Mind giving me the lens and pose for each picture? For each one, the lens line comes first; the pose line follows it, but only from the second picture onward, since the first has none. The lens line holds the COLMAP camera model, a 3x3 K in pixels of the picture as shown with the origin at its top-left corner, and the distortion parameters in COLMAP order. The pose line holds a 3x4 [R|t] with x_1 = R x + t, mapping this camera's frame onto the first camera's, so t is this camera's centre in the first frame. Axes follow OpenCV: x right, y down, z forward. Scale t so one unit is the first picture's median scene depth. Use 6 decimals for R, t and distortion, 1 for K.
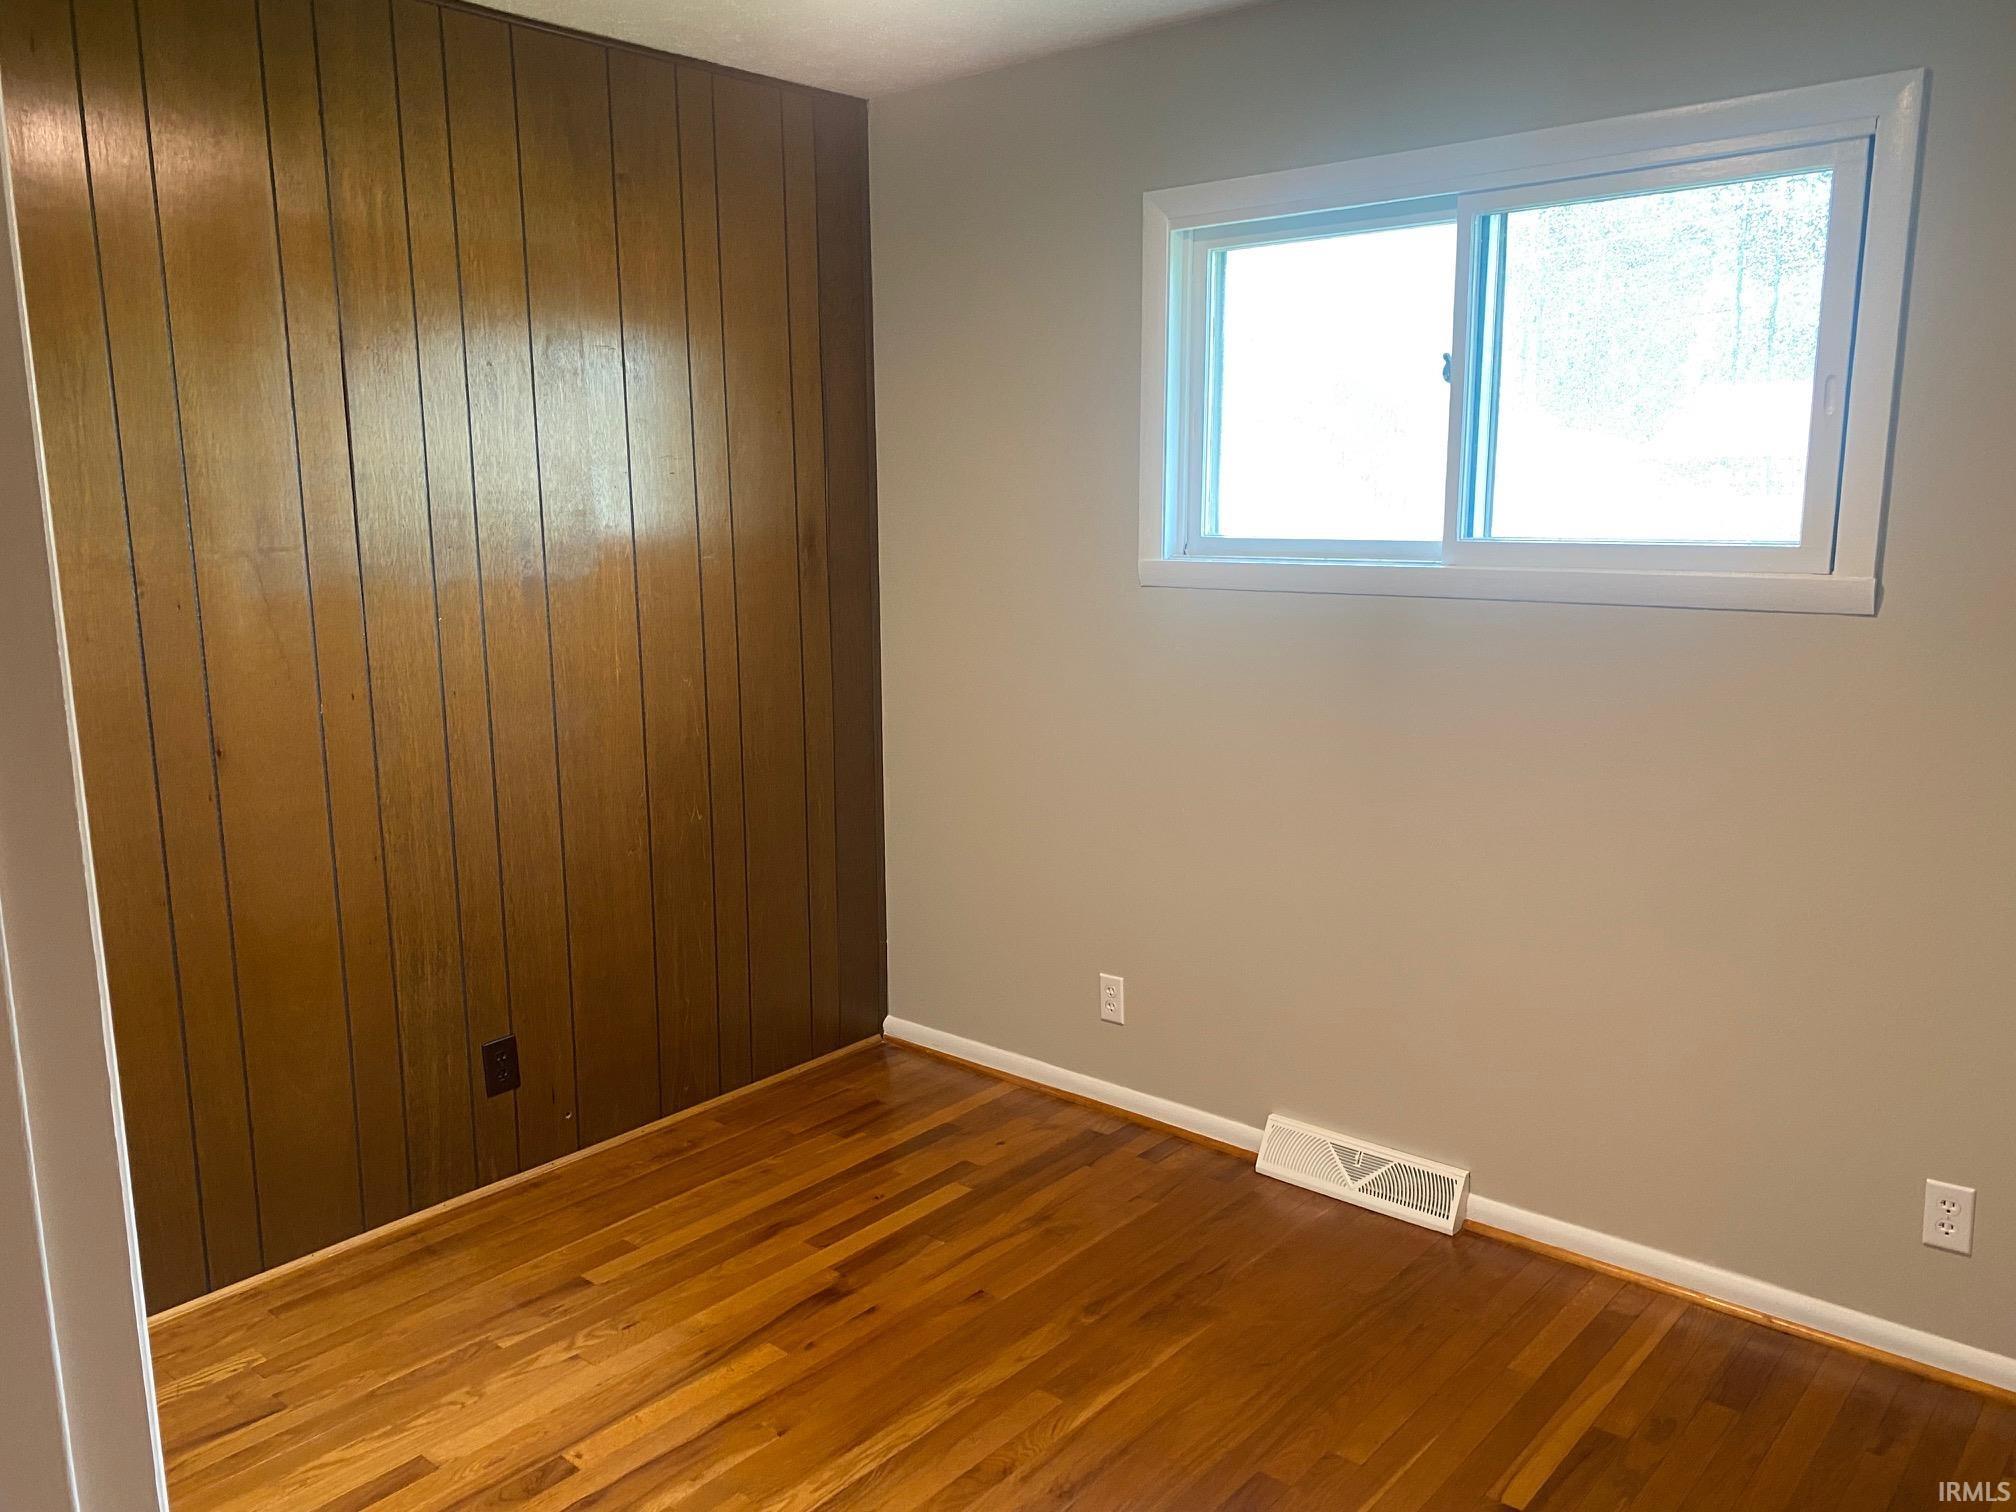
lens RADIAL K [[1547.4, 0, 1023.2], [0, 1547.4, 761.5], [0, 0, 1]] dist [0.013721, 0.002568]
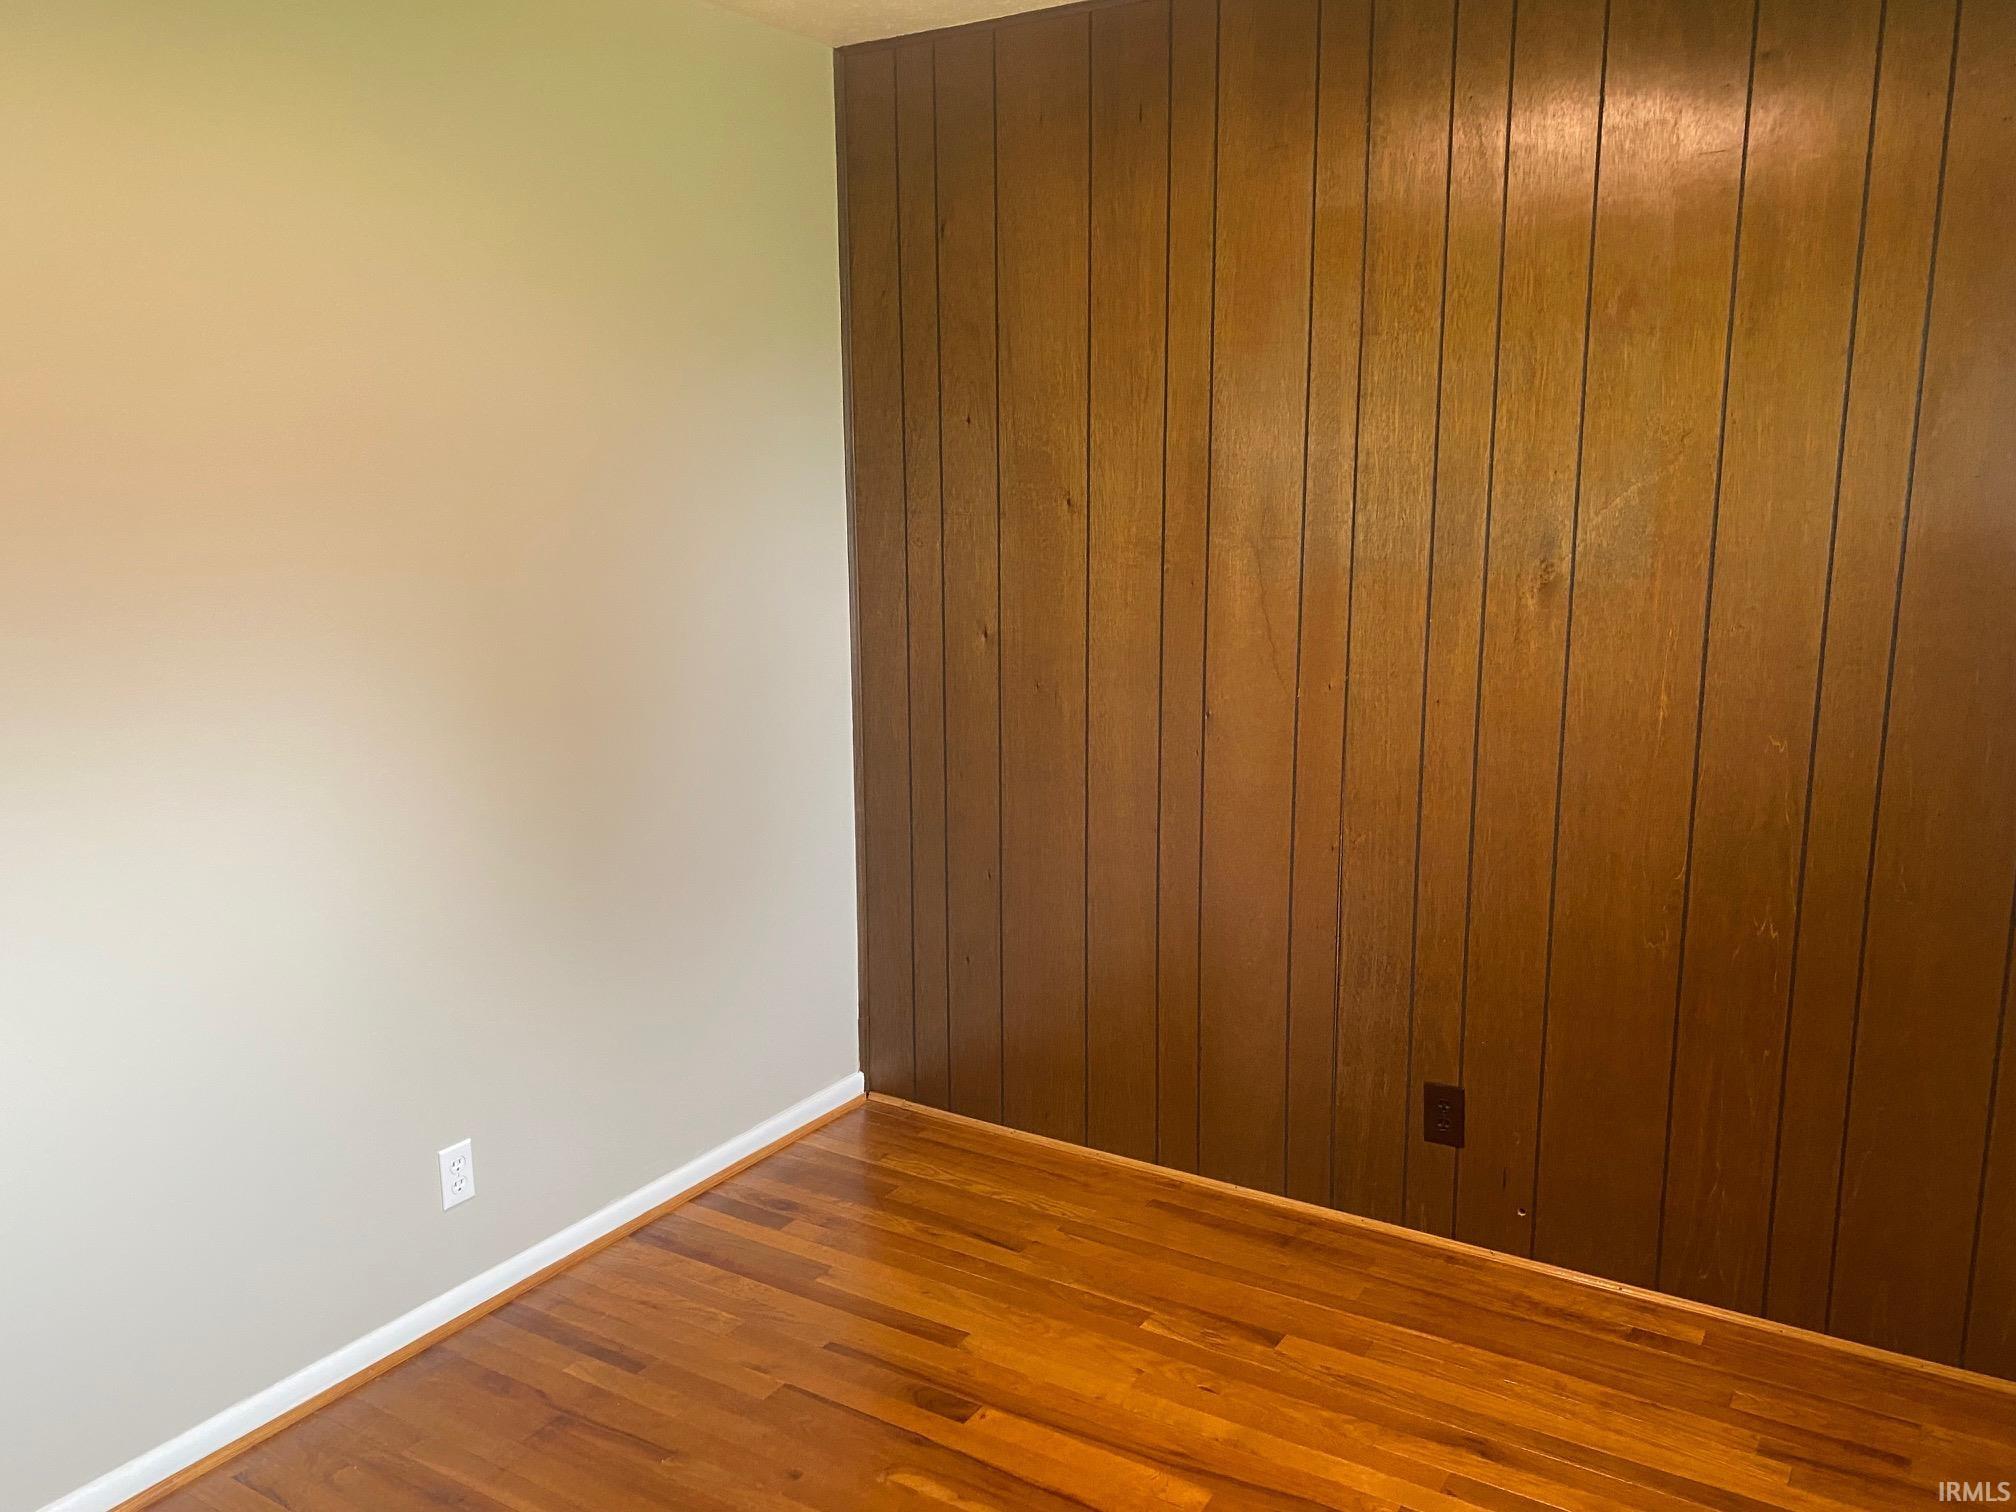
lens RADIAL K [[1547.4, 0, 1023.2], [0, 1547.4, 761.5], [0, 0, 1]] dist [0.013721, 0.002568]
pose [[0.135462, 0.188687, -0.972650, 0.499212], [-0.161724, 0.972743, 0.166181, -0.122434], [0.977494, 0.134789, 0.162285, 0.614029]]
